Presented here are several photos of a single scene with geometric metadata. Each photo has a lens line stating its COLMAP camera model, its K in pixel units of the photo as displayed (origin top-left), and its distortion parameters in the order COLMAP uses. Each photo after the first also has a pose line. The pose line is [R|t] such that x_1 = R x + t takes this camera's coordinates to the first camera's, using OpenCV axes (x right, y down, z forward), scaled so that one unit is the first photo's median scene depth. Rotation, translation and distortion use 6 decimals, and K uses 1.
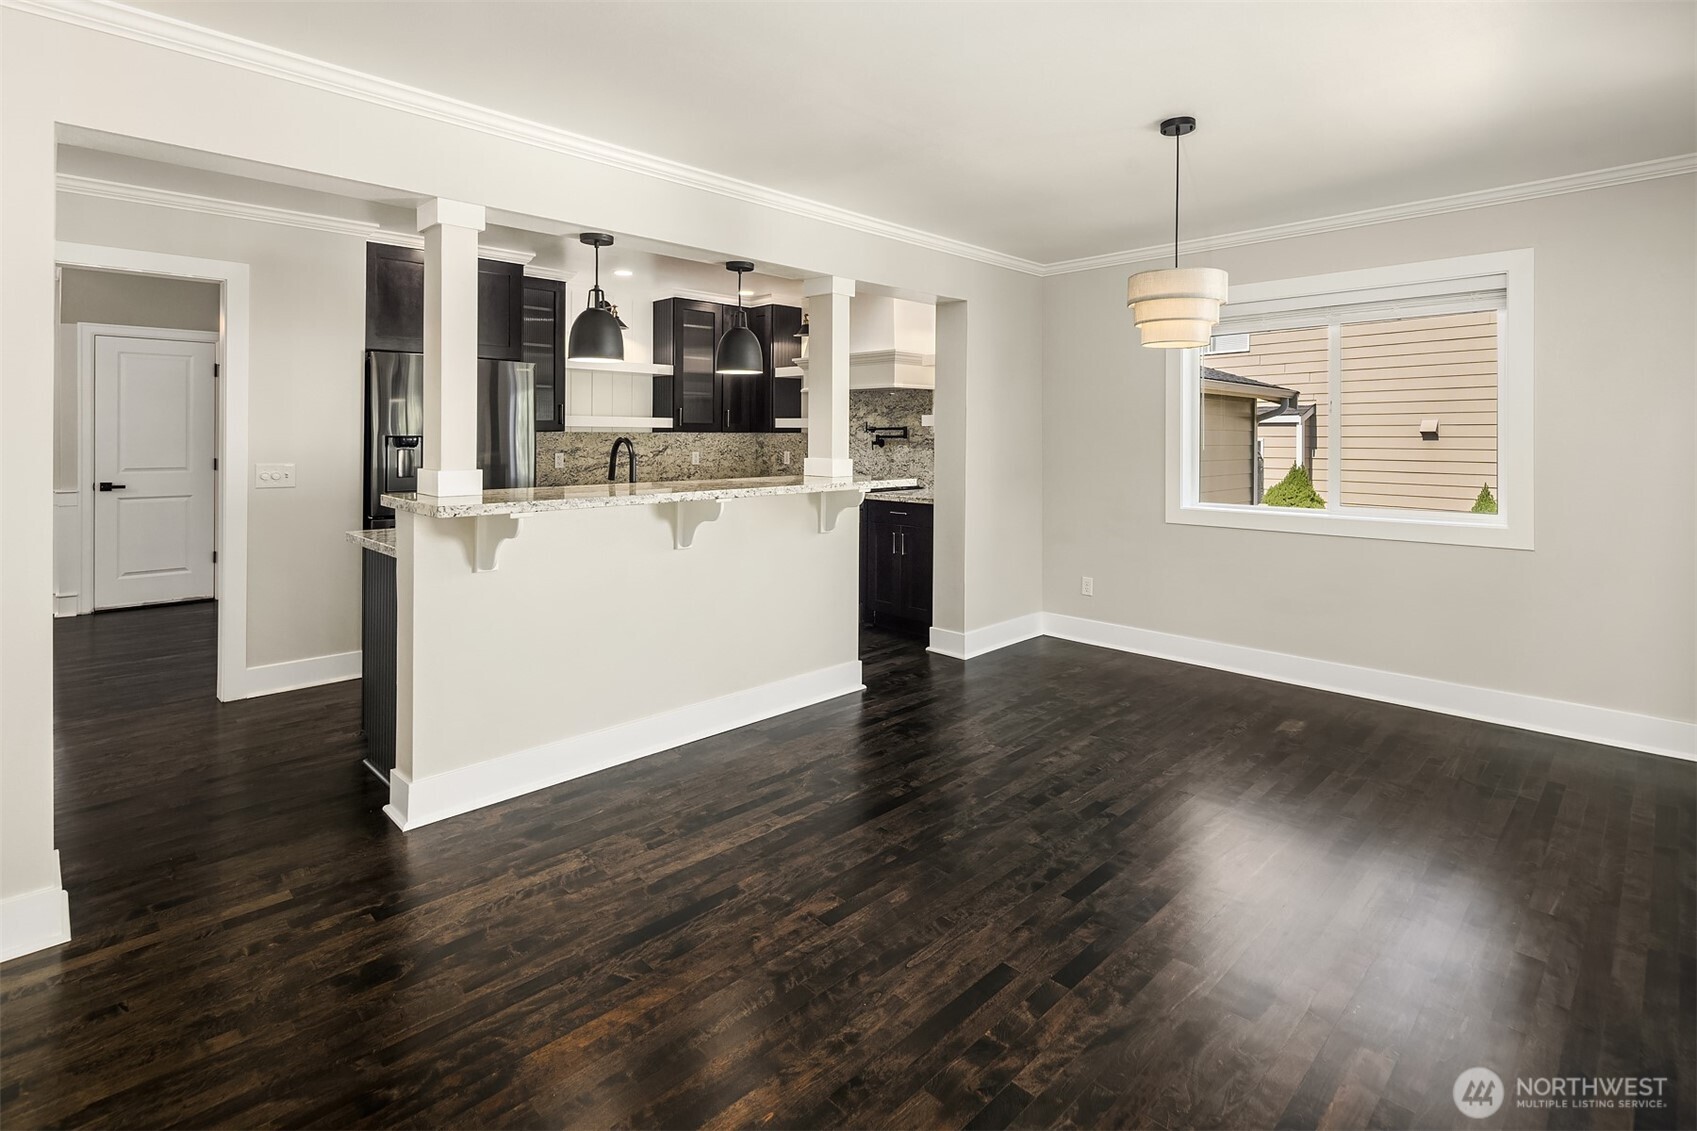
lens RADIAL K [[819.0, 0, 848.5], [0, 819.0, 565.5], [0, 0, 1]] dist [0.001213, 0.000058]
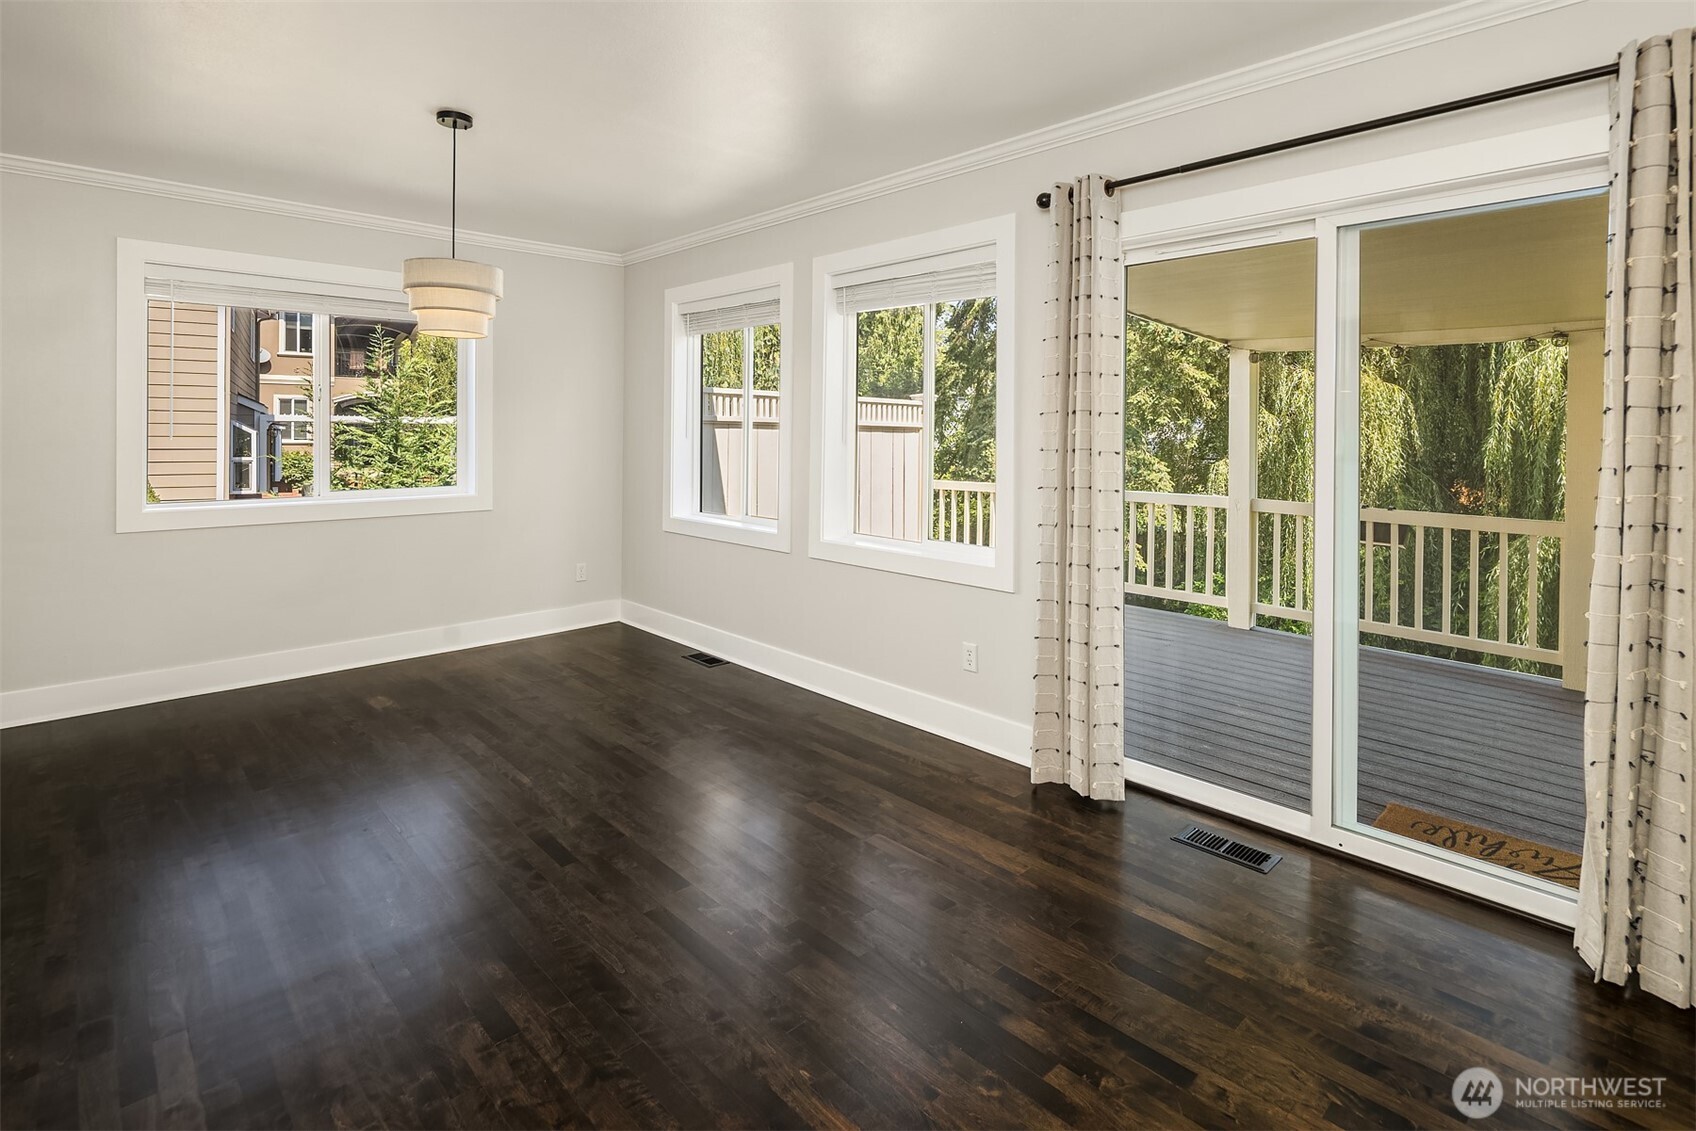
lens RADIAL K [[824.5, 0, 853.0], [0, 824.5, 521.4], [0, 0, 1]] dist [0.004362, 0.000254]
pose [[-0.010851, -0.102512, 0.994673, -0.800063], [0.125864, 0.986680, 0.103061, -0.098531], [-0.991988, 0.126312, 0.002196, 0.622220]]
